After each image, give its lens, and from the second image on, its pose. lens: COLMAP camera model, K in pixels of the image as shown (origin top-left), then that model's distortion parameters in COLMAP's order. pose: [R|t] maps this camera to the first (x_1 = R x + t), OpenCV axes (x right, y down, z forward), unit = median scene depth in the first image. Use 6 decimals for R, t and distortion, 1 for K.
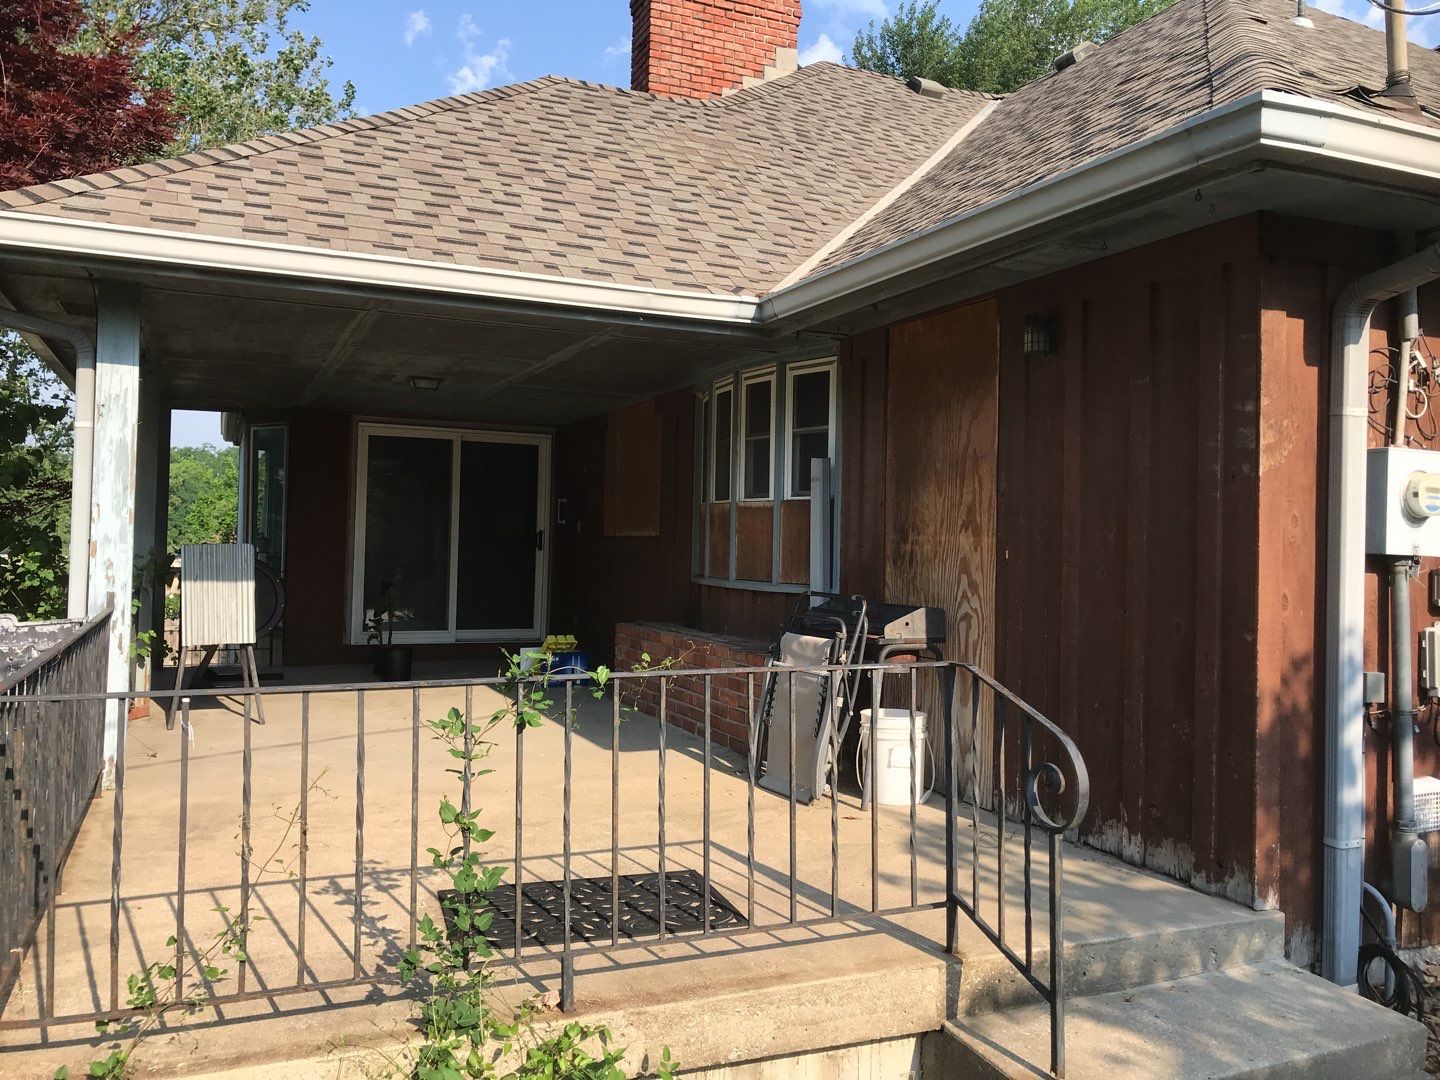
lens RADIAL K [[1151.7, 0, 715.2], [0, 1151.7, 516.3], [0, 0, 1]] dist [0.025647, -0.048625]
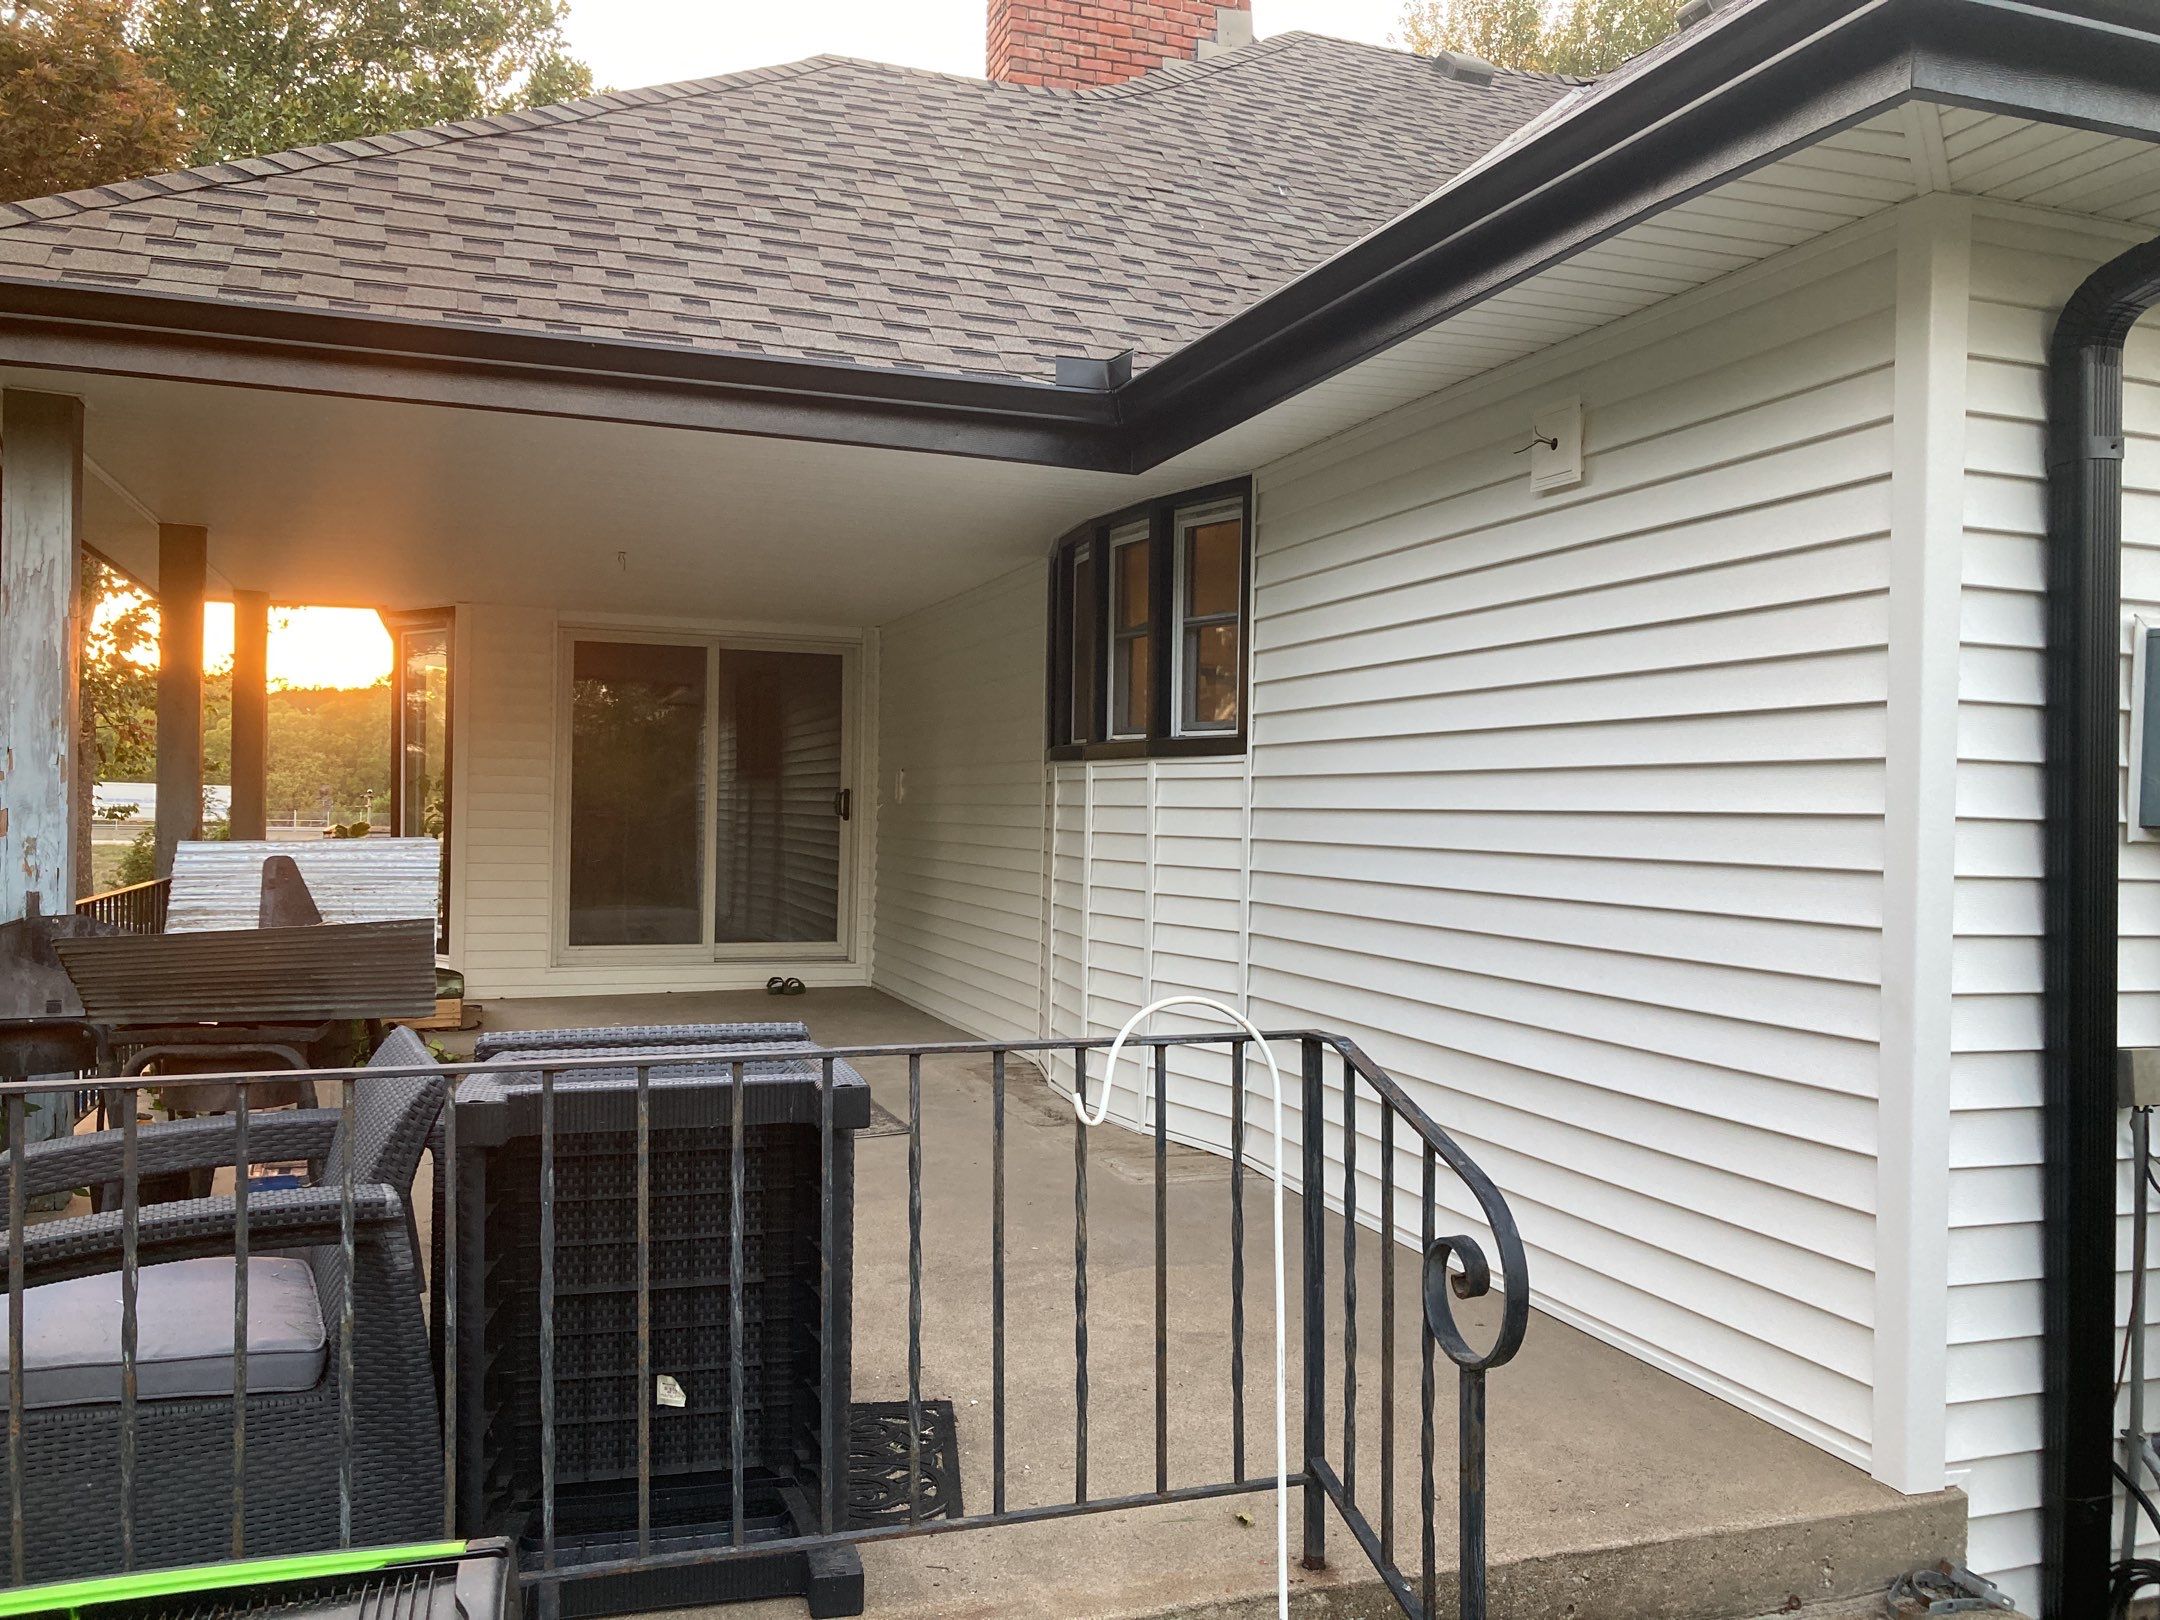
lens RADIAL K [[1735.8, 0, 1080.0], [0, 1735.8, 810.0], [0, 0, 1]] dist [0.008278, -0.004624]
pose [[0.997422, -0.003822, -0.071655, 0.074588], [0.005470, 0.999725, 0.022822, 0.002957], [0.071548, -0.023155, 0.997168, 0.091959]]
